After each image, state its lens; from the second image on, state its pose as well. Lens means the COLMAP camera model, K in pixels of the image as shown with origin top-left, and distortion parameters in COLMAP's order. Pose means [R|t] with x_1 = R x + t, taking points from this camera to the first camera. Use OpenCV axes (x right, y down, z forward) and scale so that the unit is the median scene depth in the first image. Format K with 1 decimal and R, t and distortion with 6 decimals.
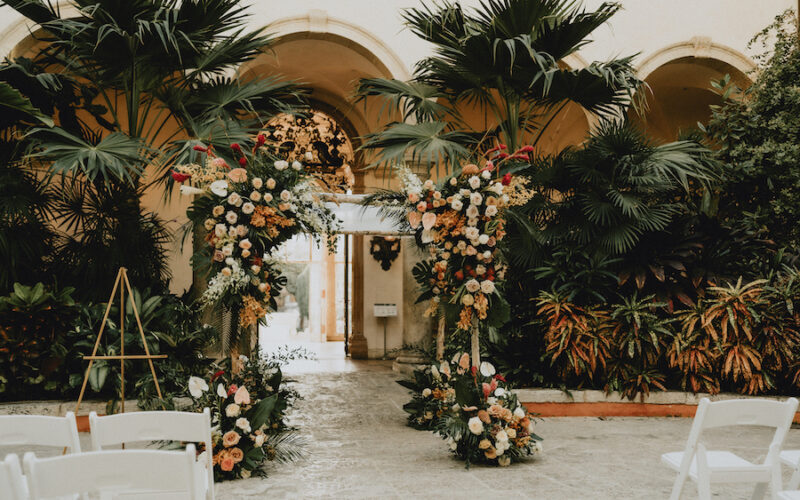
lens RADIAL K [[787.4, 0, 400.9], [0, 787.4, 288.6], [0, 0, 1]] dist [-0.009992, -0.001906]
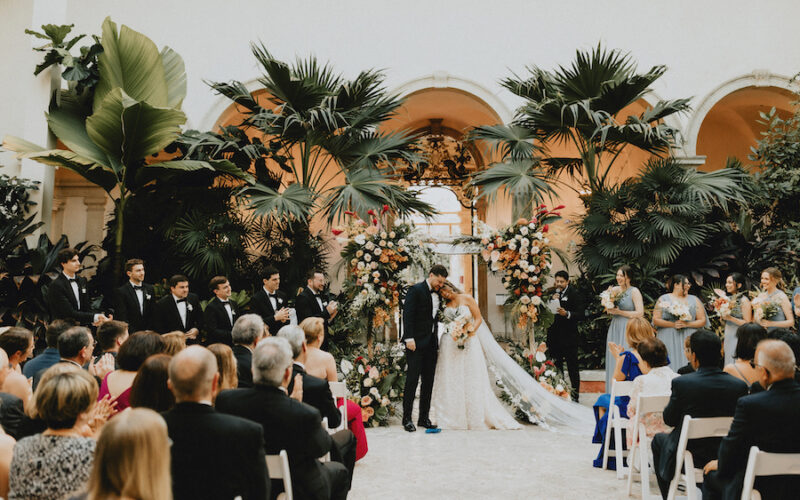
lens RADIAL K [[780.9, 0, 417.2], [0, 780.9, 158.6], [0, 0, 1]] dist [0.004186, -0.005235]
pose [[0.984444, -0.030764, -0.172984, 0.153789], [0.007865, 0.991280, -0.131534, -0.075854], [0.175522, 0.128127, 0.976102, -0.519121]]
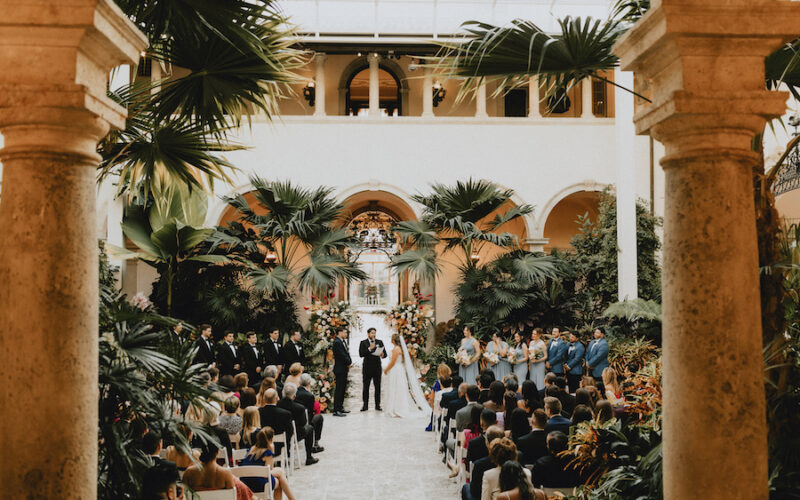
lens RADIAL K [[730.2, 0, 400.0], [0, 730.2, 250.0], [0, 0, 1]] dist [-0.006961, -0.001913]
pose [[0.990248, -0.008872, -0.139030, 0.414224], [0.005739, 0.999721, -0.022923, -0.278691], [0.139195, 0.021901, 0.990023, -1.534186]]
